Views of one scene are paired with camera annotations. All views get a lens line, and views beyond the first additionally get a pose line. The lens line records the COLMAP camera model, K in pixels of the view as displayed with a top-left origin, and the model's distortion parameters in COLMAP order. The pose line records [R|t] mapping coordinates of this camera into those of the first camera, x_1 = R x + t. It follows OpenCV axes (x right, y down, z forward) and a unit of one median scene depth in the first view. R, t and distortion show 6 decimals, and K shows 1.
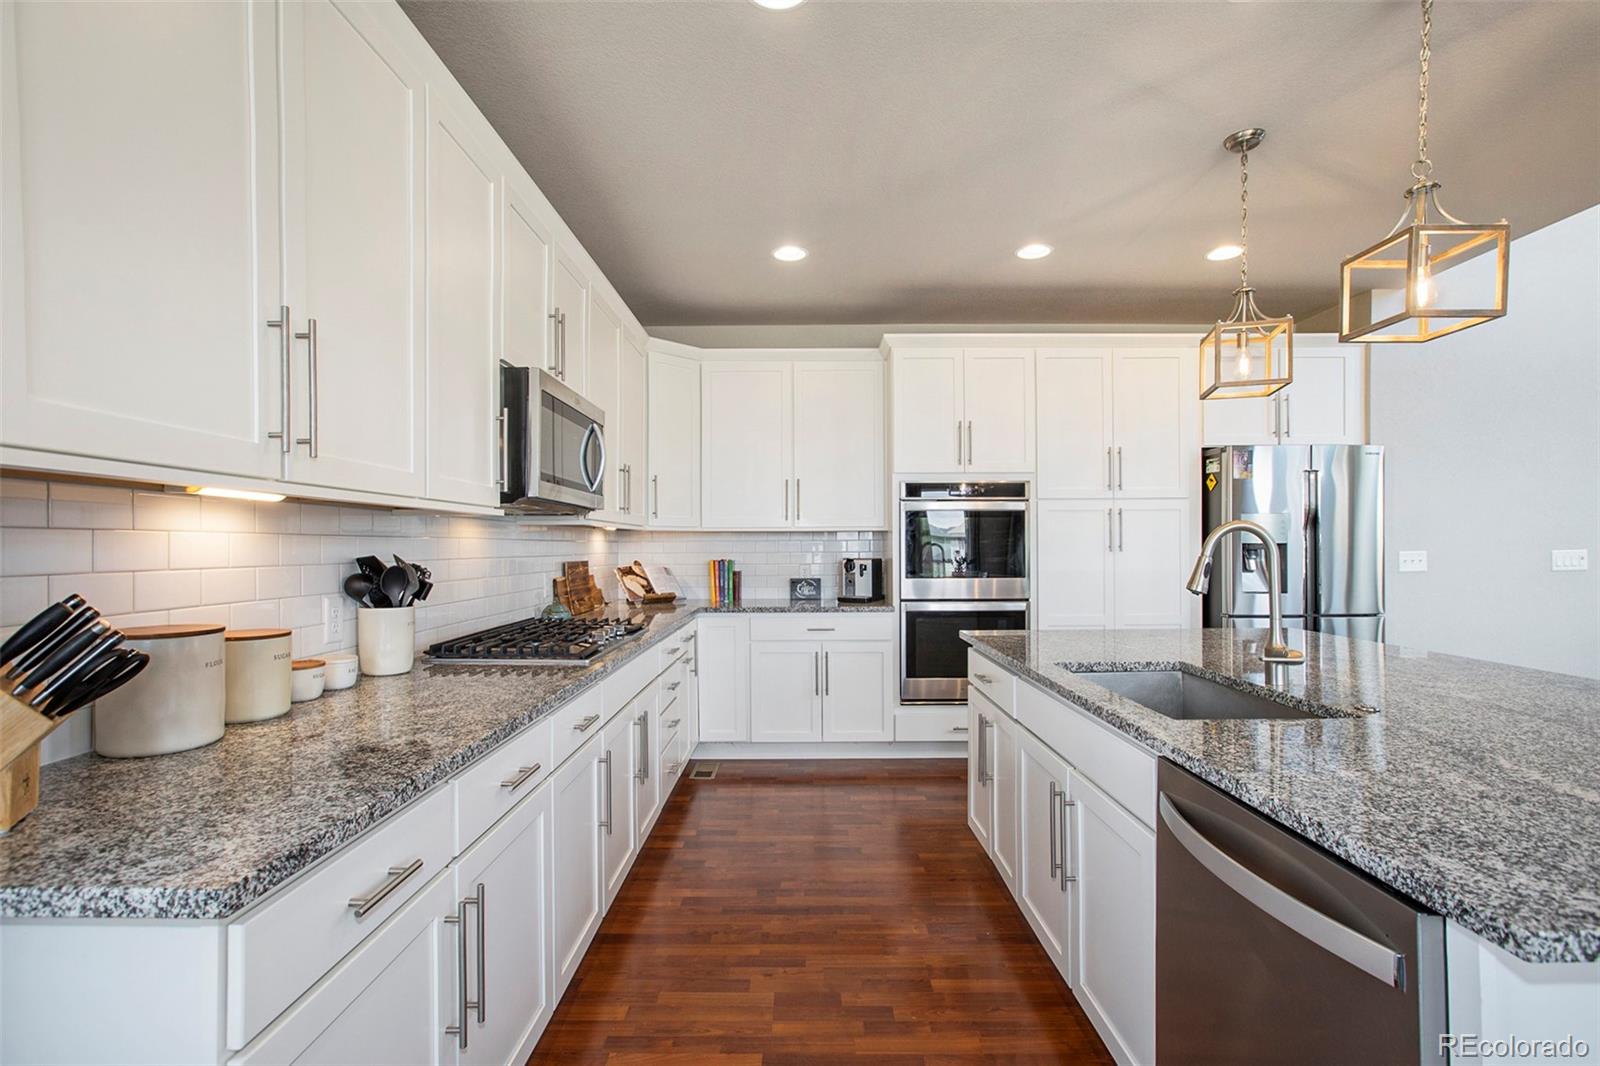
lens RADIAL K [[726.1, 0, 809.2], [0, 726.1, 560.4], [0, 0, 1]] dist [-0.045622, 0.014313]
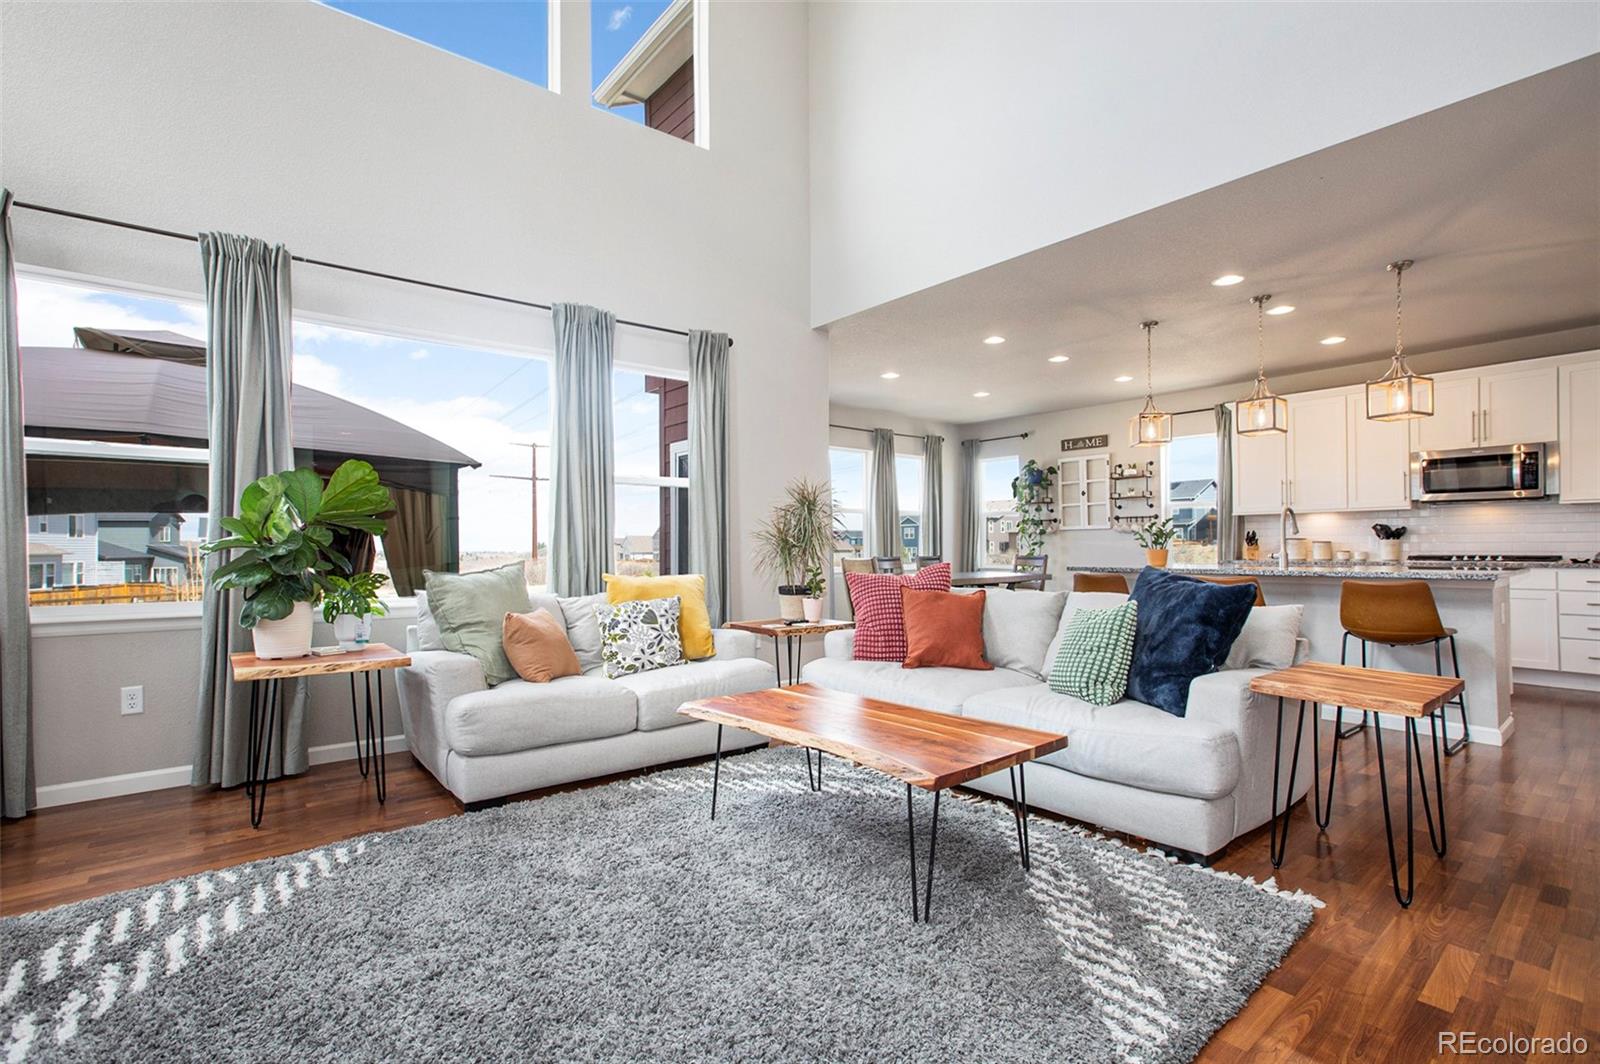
lens RADIAL K [[726.1, 0, 803.2], [0, 726.1, 533.0], [0, 0, 1]] dist [-0.045622, 0.014313]
pose [[-0.769921, -0.002488, -0.638134, 1.688346], [0.000457, 0.999990, -0.004451, 0.021545], [0.638139, -0.003718, -0.769912, 0.862719]]
